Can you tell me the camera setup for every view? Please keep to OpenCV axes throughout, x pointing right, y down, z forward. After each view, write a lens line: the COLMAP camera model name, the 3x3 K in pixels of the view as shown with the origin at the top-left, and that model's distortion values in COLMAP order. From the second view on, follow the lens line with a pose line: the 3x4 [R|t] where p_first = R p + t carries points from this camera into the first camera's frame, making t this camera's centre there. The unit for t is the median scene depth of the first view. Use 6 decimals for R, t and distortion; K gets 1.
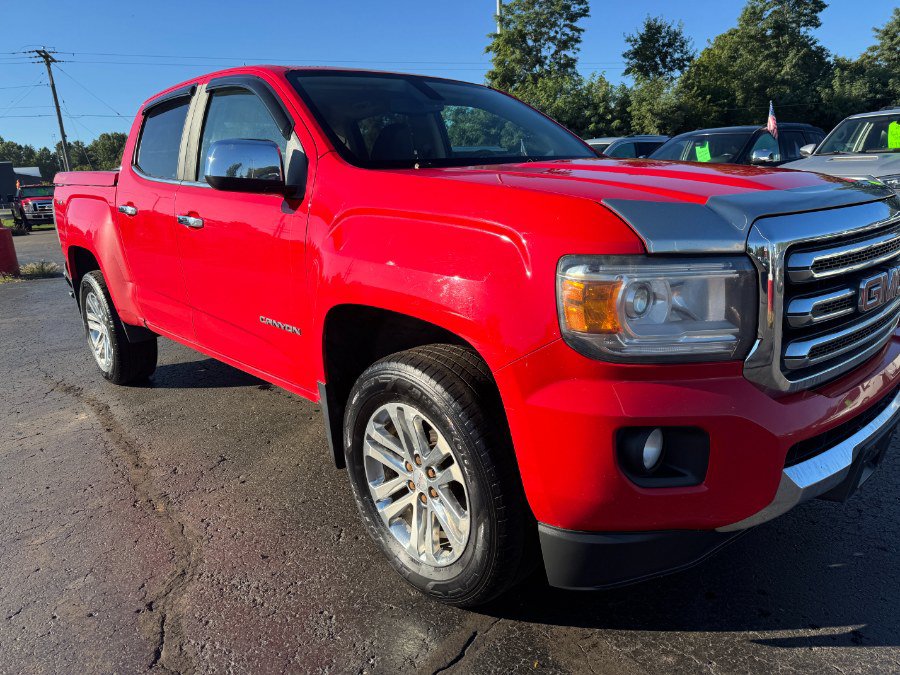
lens RADIAL K [[642.2, 0, 435.6], [0, 642.2, 343.6], [0, 0, 1]] dist [0.017340, -0.014327]
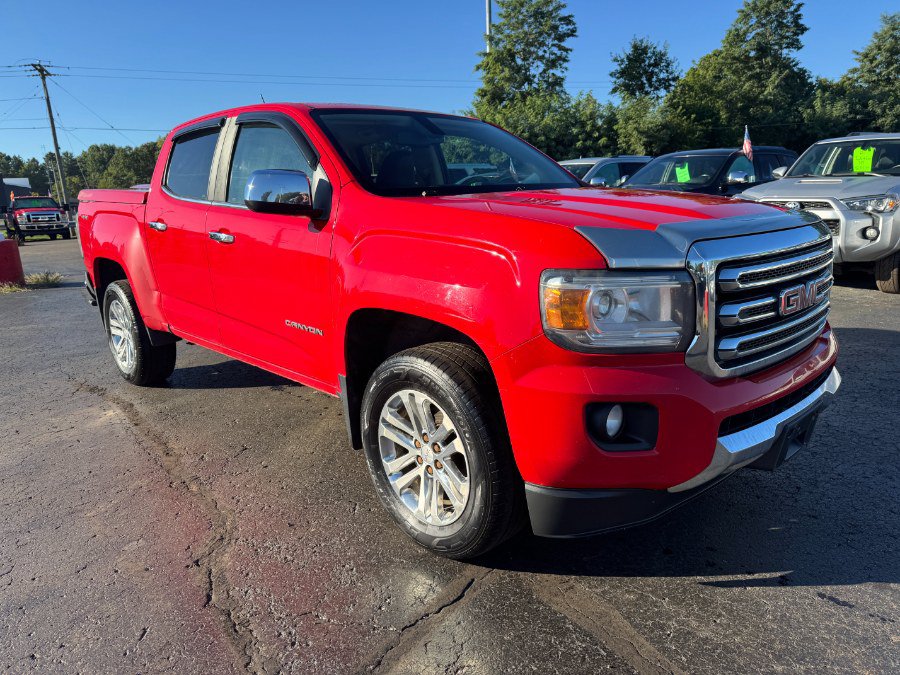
lens RADIAL K [[642.2, 0, 432.5], [0, 642.2, 341.1], [0, 0, 1]] dist [0.017340, -0.014327]
pose [[0.999897, 0.005897, 0.013092, -0.015301], [-0.005575, 0.999683, -0.024545, 0.014286], [-0.013233, 0.024470, 0.999613, -0.101126]]
